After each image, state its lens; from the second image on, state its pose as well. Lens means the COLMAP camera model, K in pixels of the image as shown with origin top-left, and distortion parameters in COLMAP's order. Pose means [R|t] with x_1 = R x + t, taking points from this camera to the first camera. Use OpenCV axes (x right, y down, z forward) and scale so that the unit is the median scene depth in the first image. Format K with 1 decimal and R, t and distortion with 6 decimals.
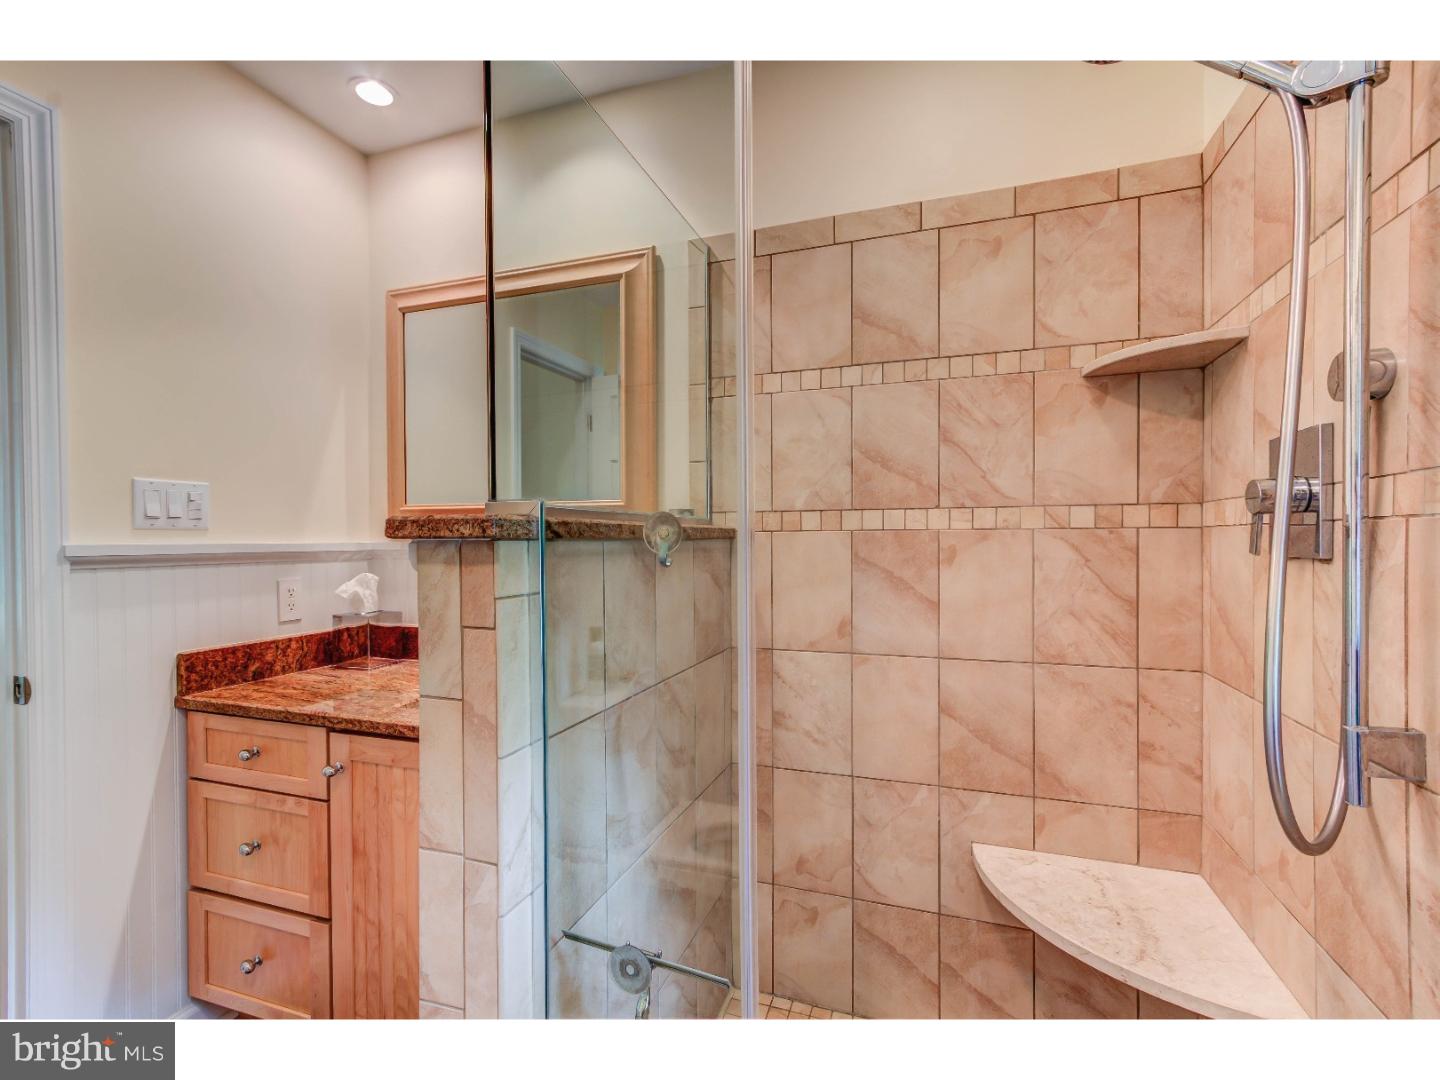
lens RADIAL K [[656.3, 0, 718.1], [0, 656.3, 551.7], [0, 0, 1]] dist [0.000310, 0.001747]
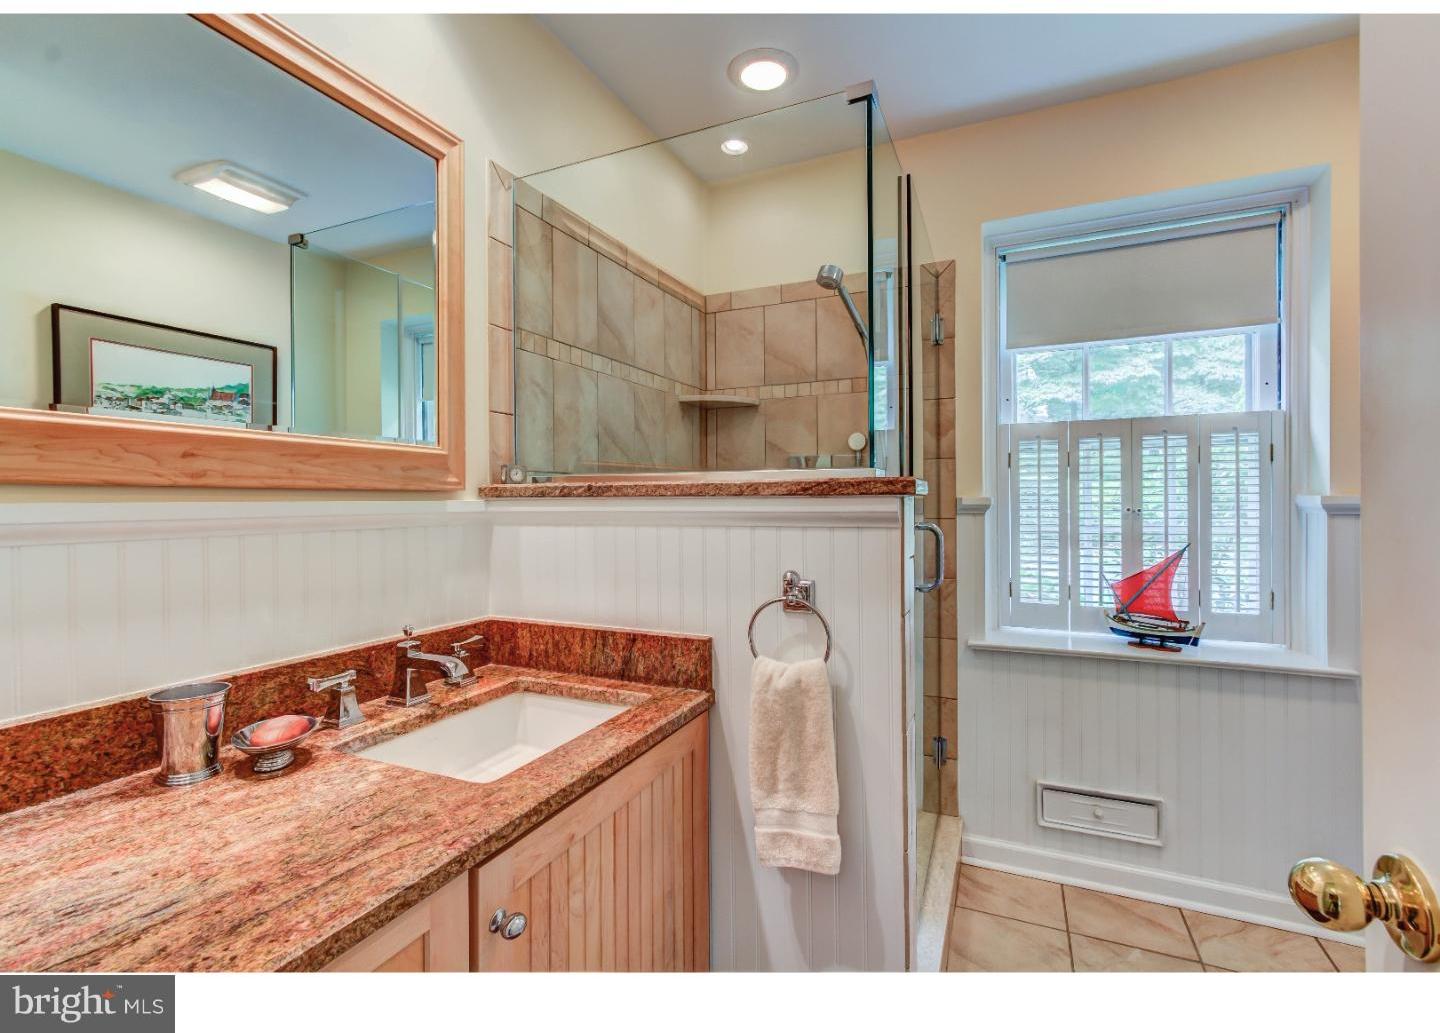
lens RADIAL K [[659.7, 0, 717.0], [0, 659.7, 501.4], [0, 0, 1]] dist [-0.001901, -0.000106]
pose [[0.086582, -0.003454, 0.996239, -1.010061], [0.013176, 0.999911, 0.002322, -0.014787], [-0.996158, 0.012925, 0.086620, 0.701188]]
